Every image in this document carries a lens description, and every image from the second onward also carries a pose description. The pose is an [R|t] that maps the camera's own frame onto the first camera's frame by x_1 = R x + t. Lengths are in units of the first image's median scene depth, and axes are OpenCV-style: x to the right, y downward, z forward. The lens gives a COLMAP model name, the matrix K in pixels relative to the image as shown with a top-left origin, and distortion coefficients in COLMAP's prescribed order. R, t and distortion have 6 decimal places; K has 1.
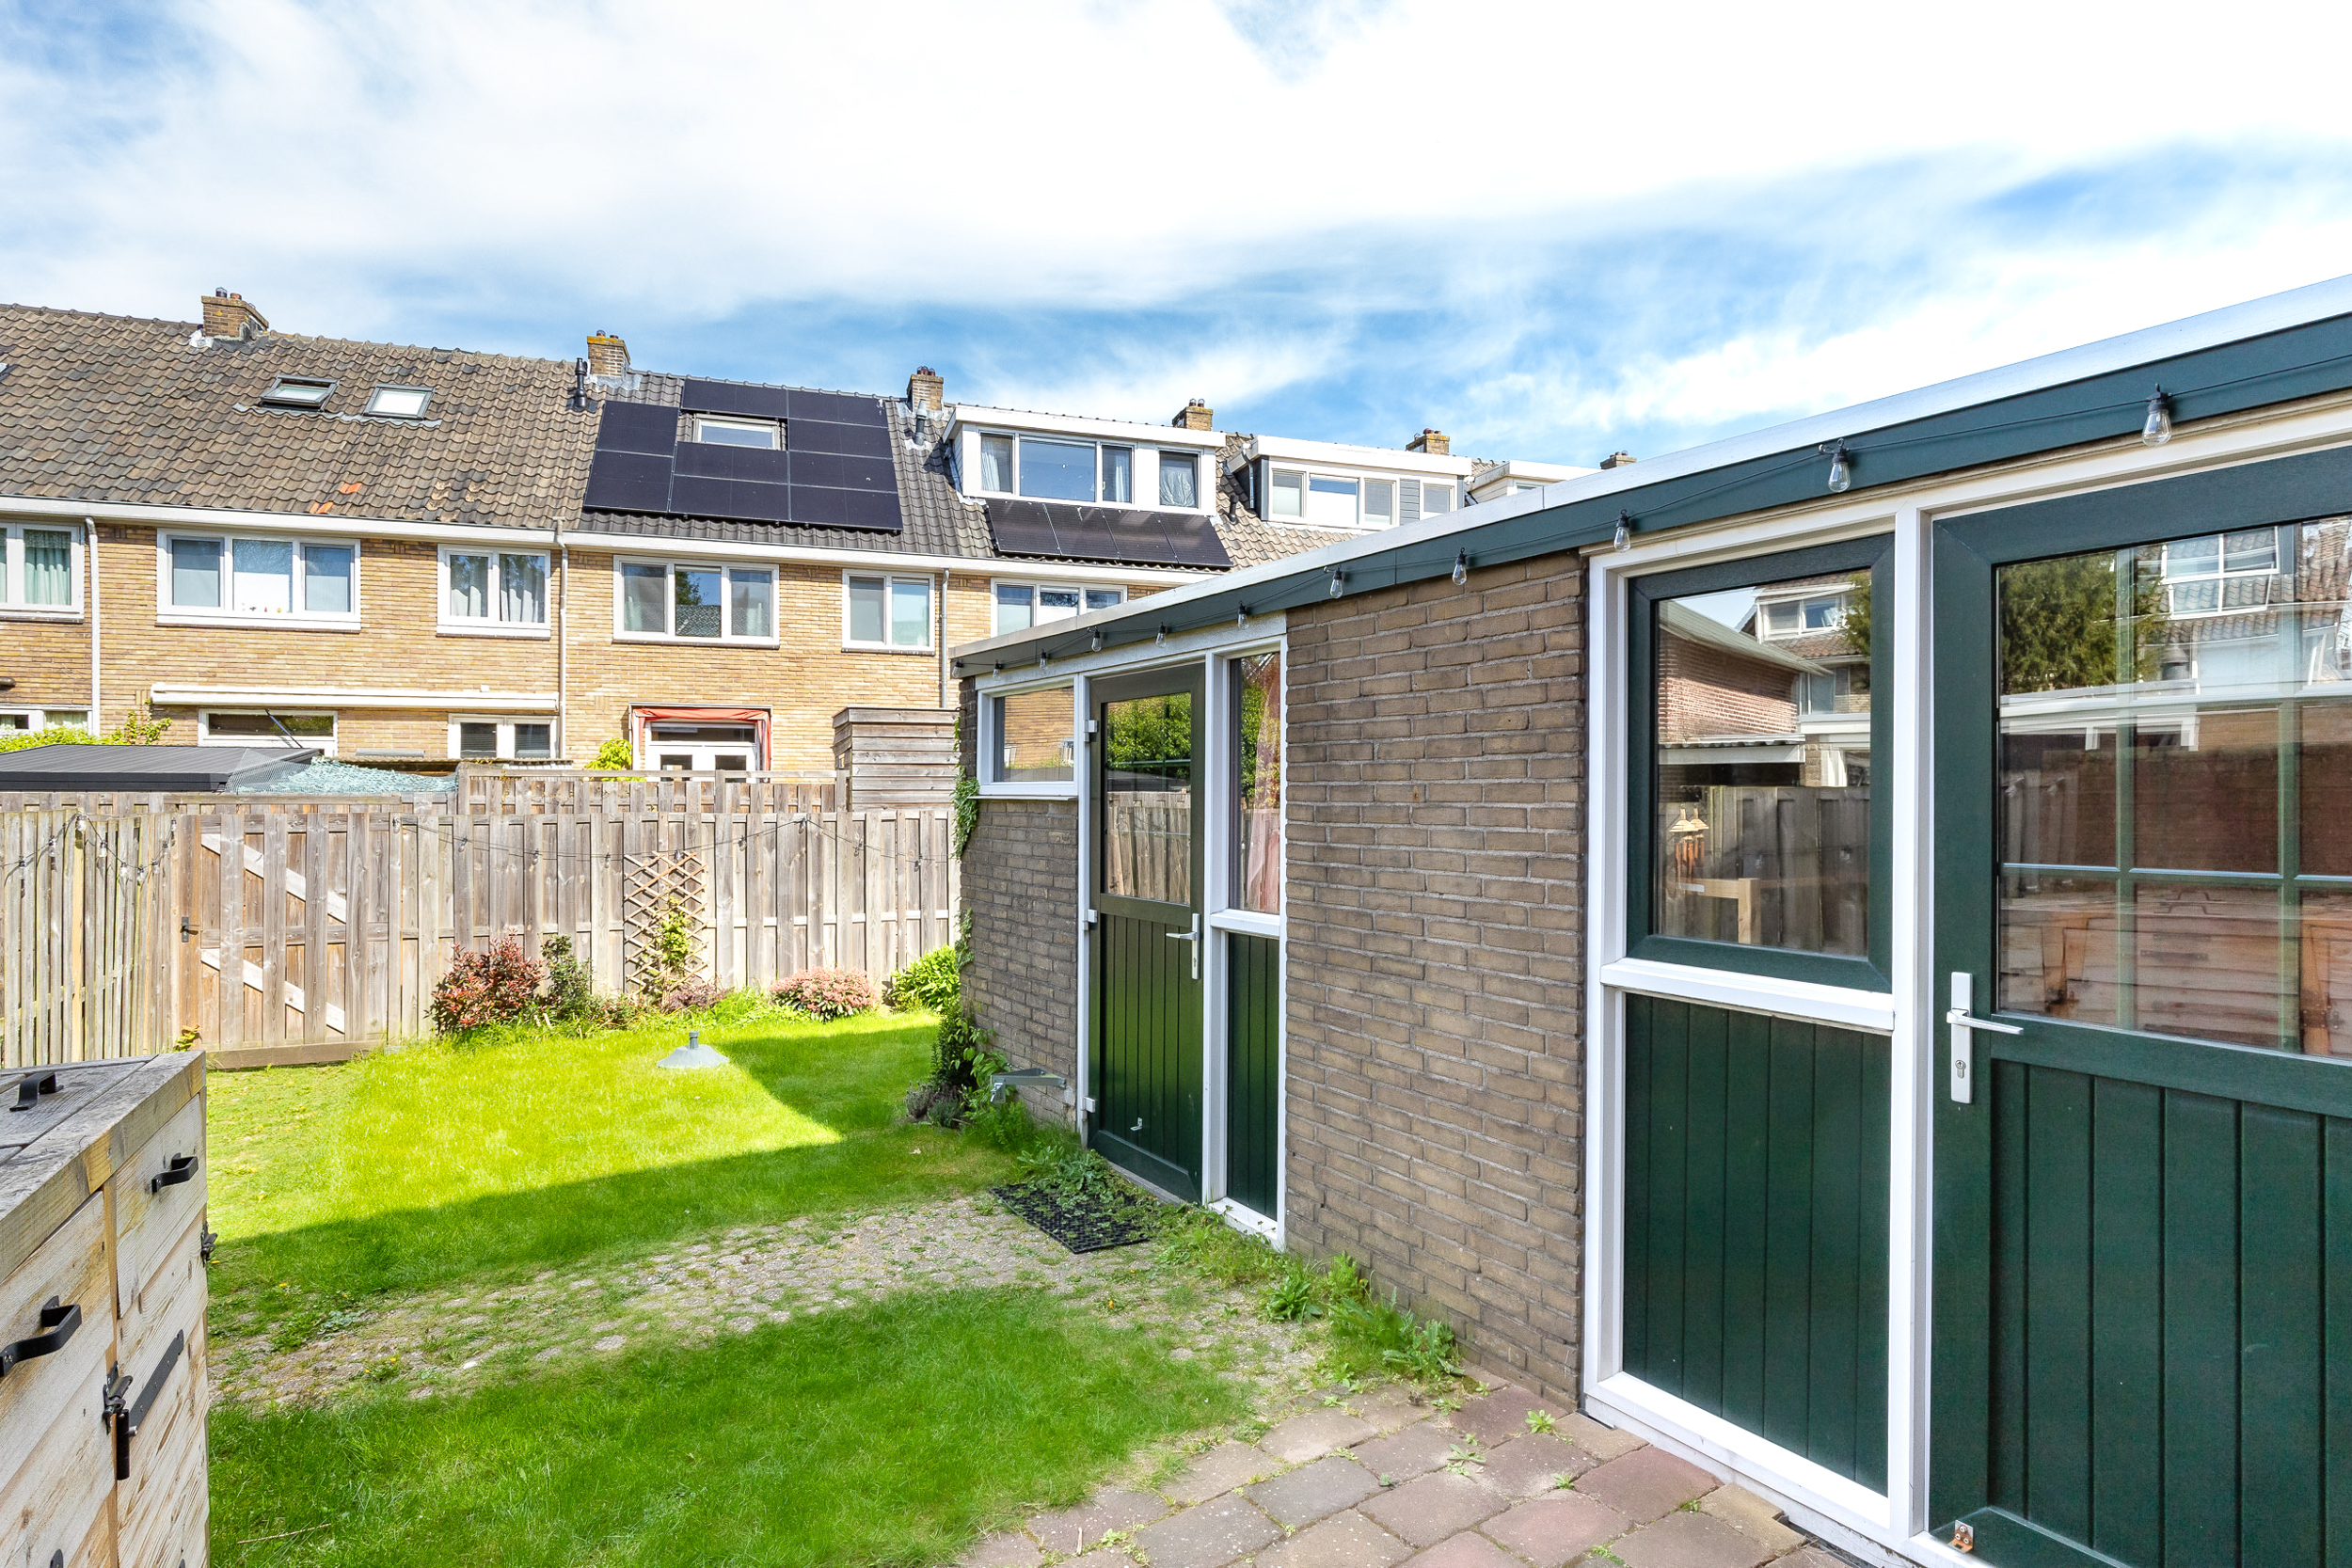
lens RADIAL K [[1165.6, 0, 1176.0], [0, 1165.6, 784.0], [0, 0, 1]] dist [-0.000207, -0.000955]
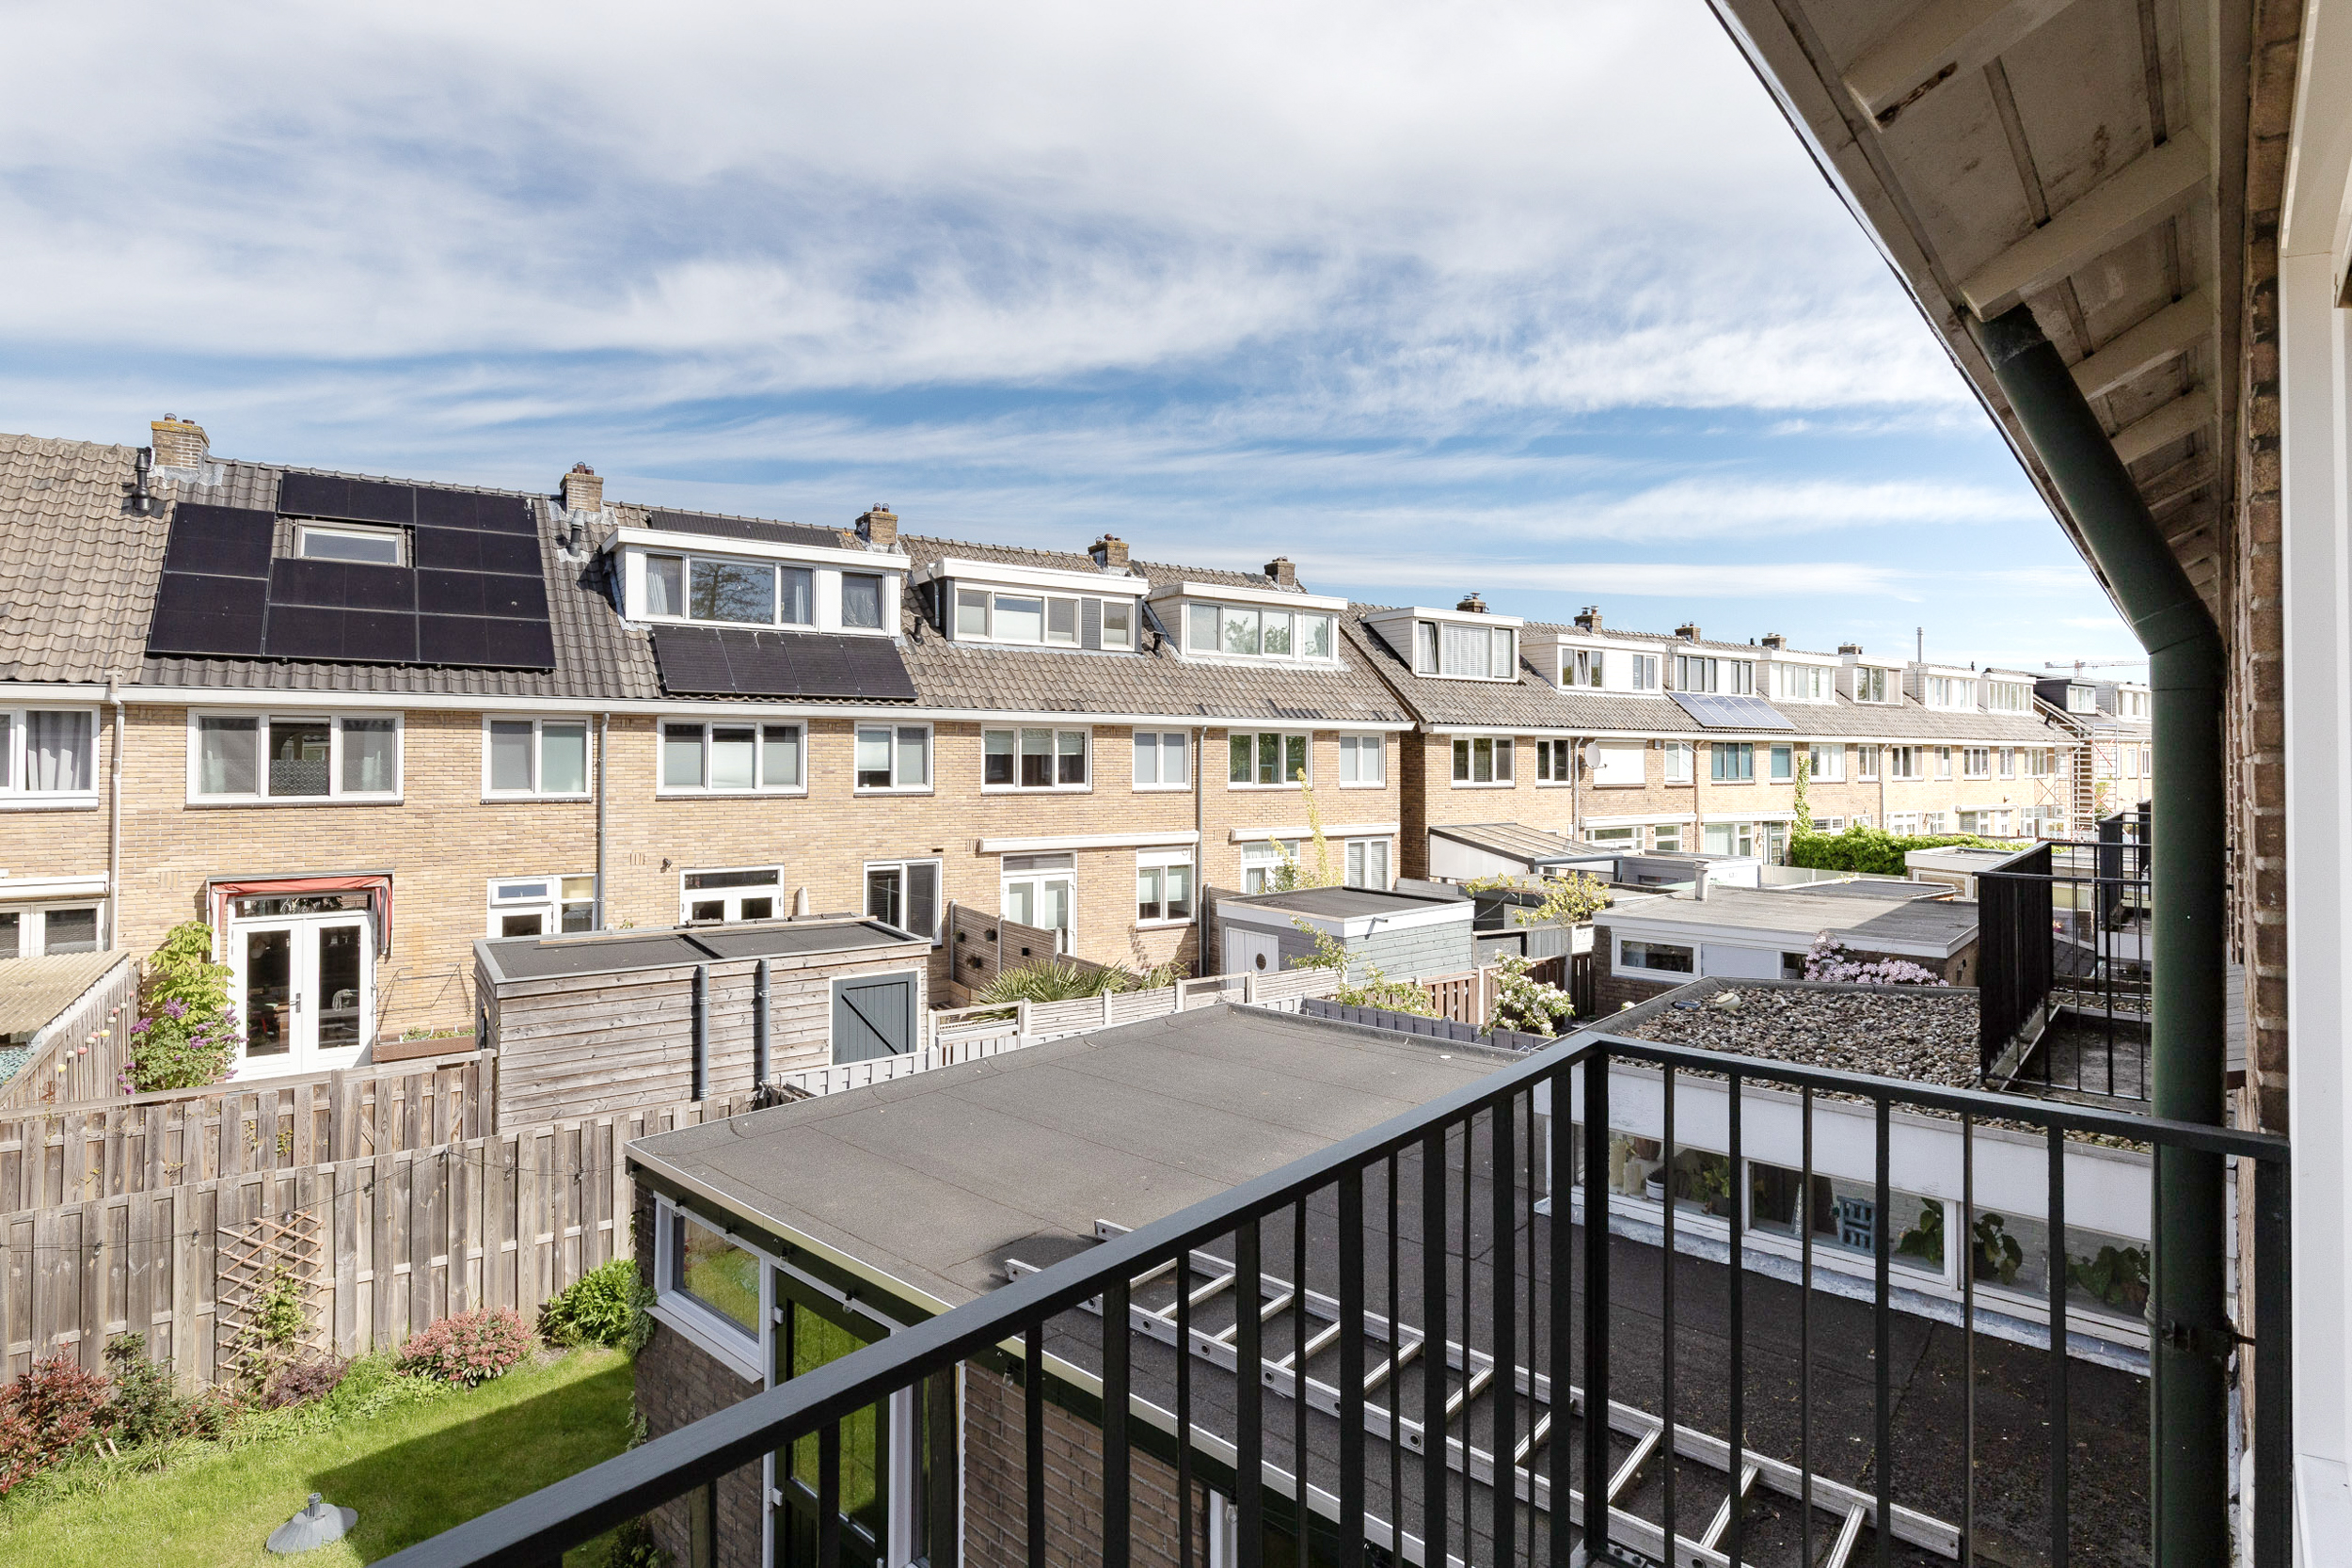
lens RADIAL K [[1156.8, 0, 1176.0], [0, 1156.8, 784.0], [0, 0, 1]] dist [-0.000914, 0.000939]
pose [[0.964083, 0.003969, 0.265572, -0.001225], [0.000957, 0.999830, -0.018416, -0.114527], [-0.265600, 0.018009, 0.963915, -0.023502]]
